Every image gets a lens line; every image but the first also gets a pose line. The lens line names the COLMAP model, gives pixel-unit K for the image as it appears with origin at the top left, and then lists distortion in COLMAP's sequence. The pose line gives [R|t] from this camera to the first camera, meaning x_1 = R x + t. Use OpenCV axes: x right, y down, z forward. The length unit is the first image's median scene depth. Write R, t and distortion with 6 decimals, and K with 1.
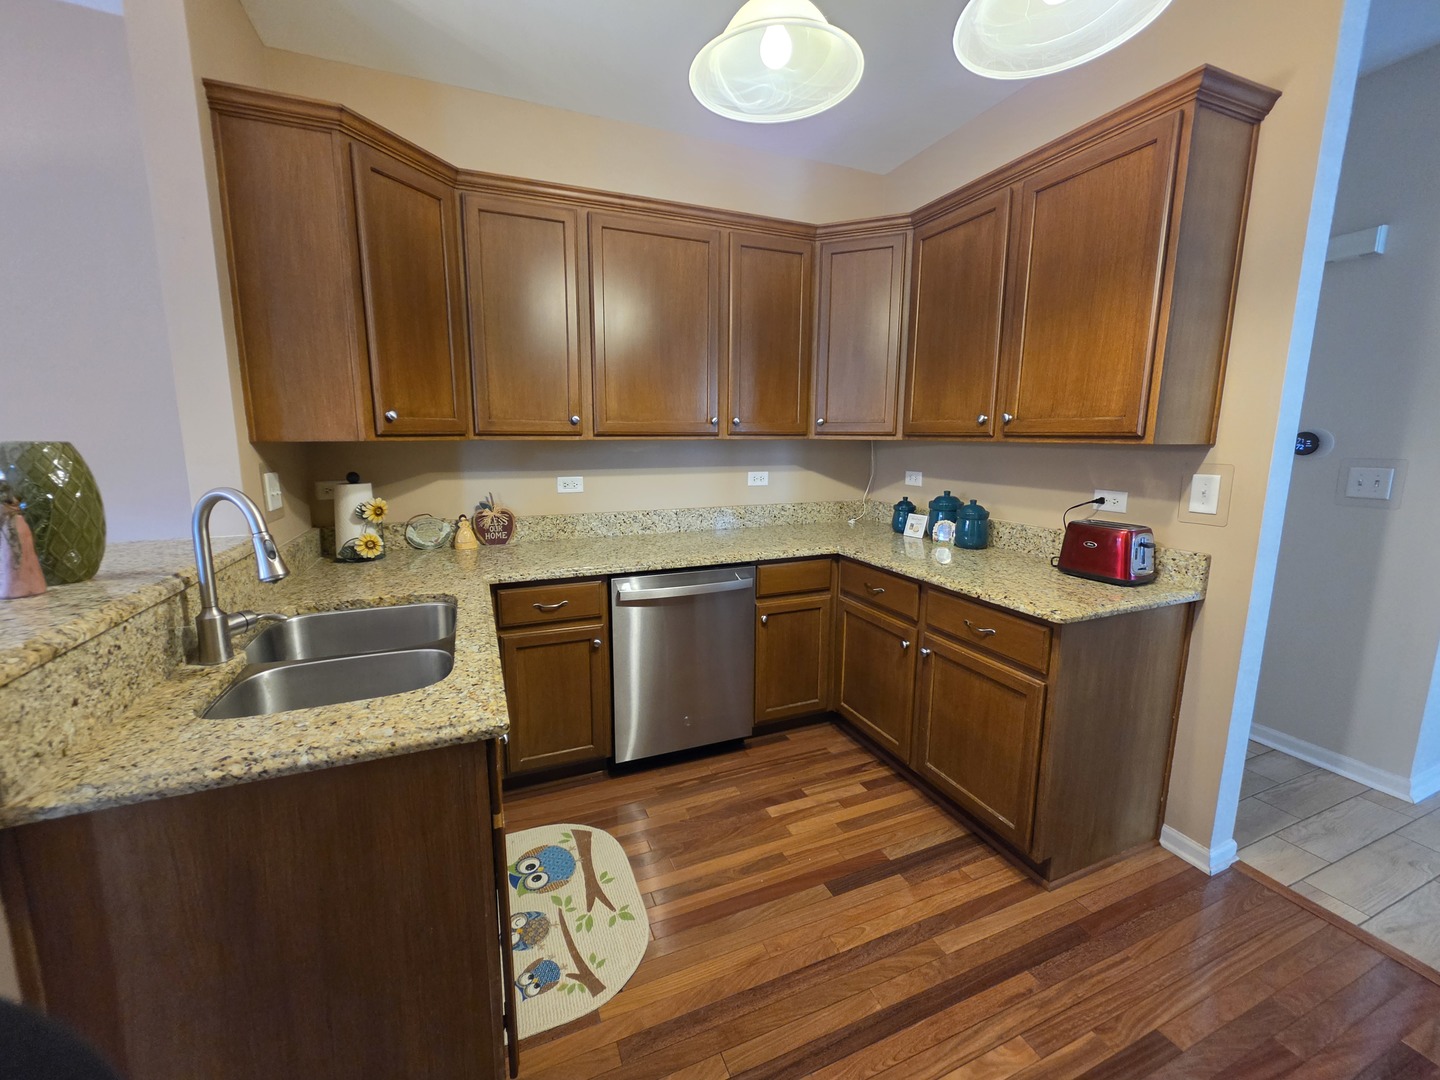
lens RADIAL K [[565.6, 0, 726.7], [0, 565.6, 529.1], [0, 0, 1]] dist [-0.002347, -0.000120]
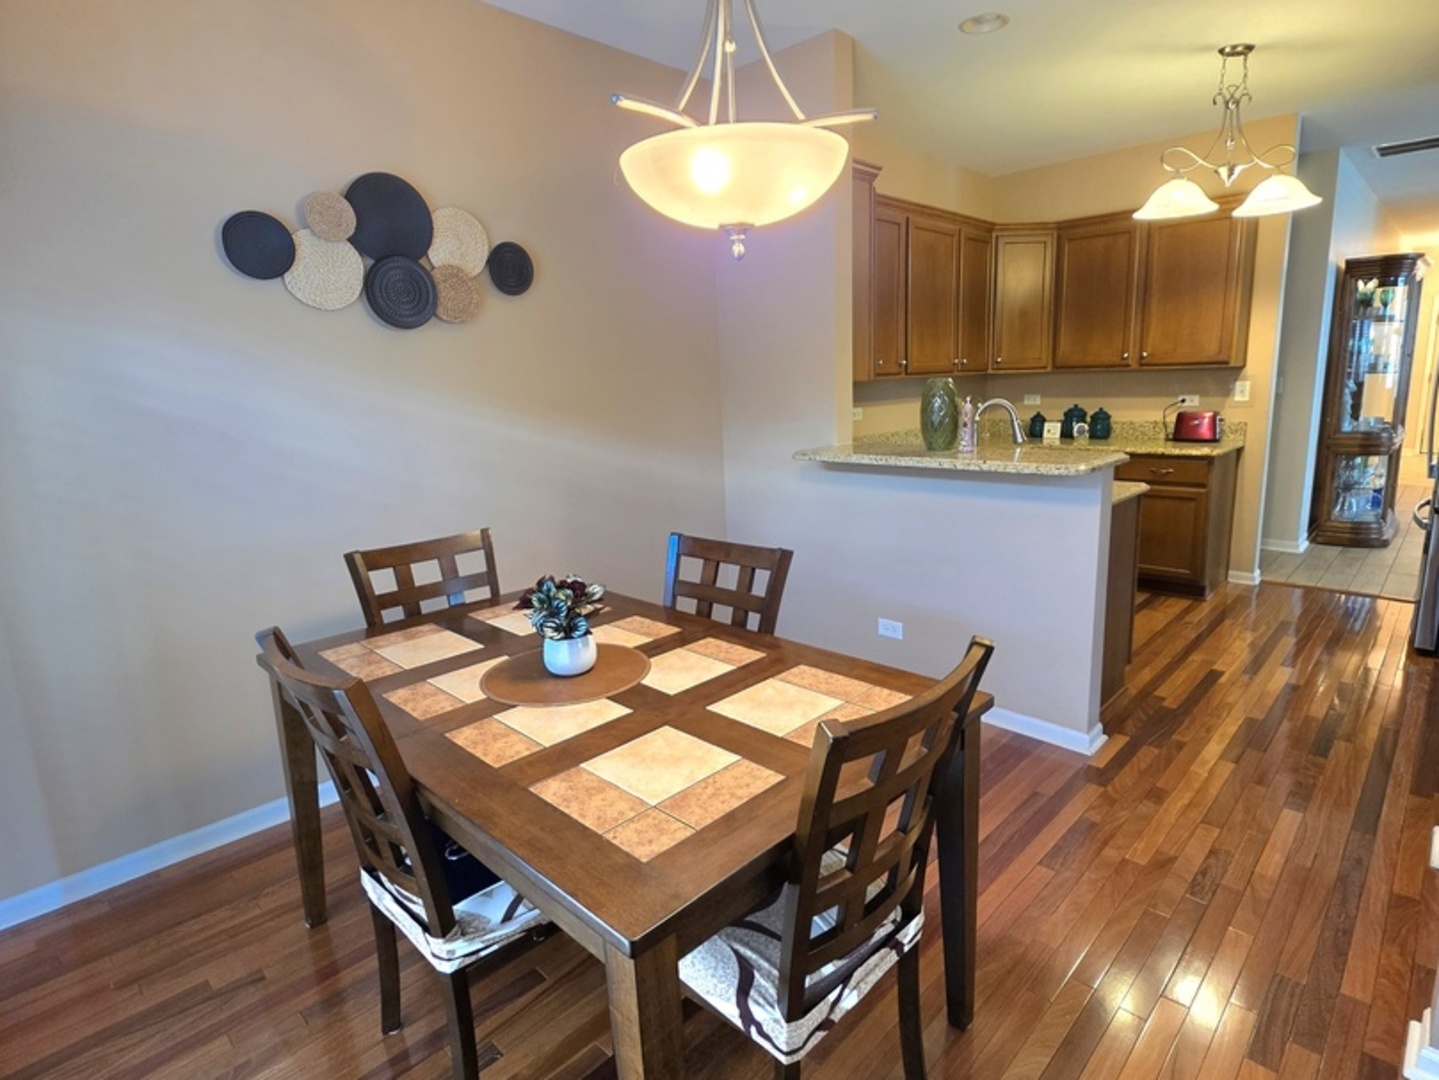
lens RADIAL K [[740.4, 0, 730.4], [0, 740.4, 526.7], [0, 0, 1]] dist [0.000701, -0.000387]
pose [[0.918381, -0.109756, 0.380171, -1.556767], [0.100026, 0.993952, 0.045324, 0.094255], [-0.382846, -0.003598, 0.923805, -0.596243]]
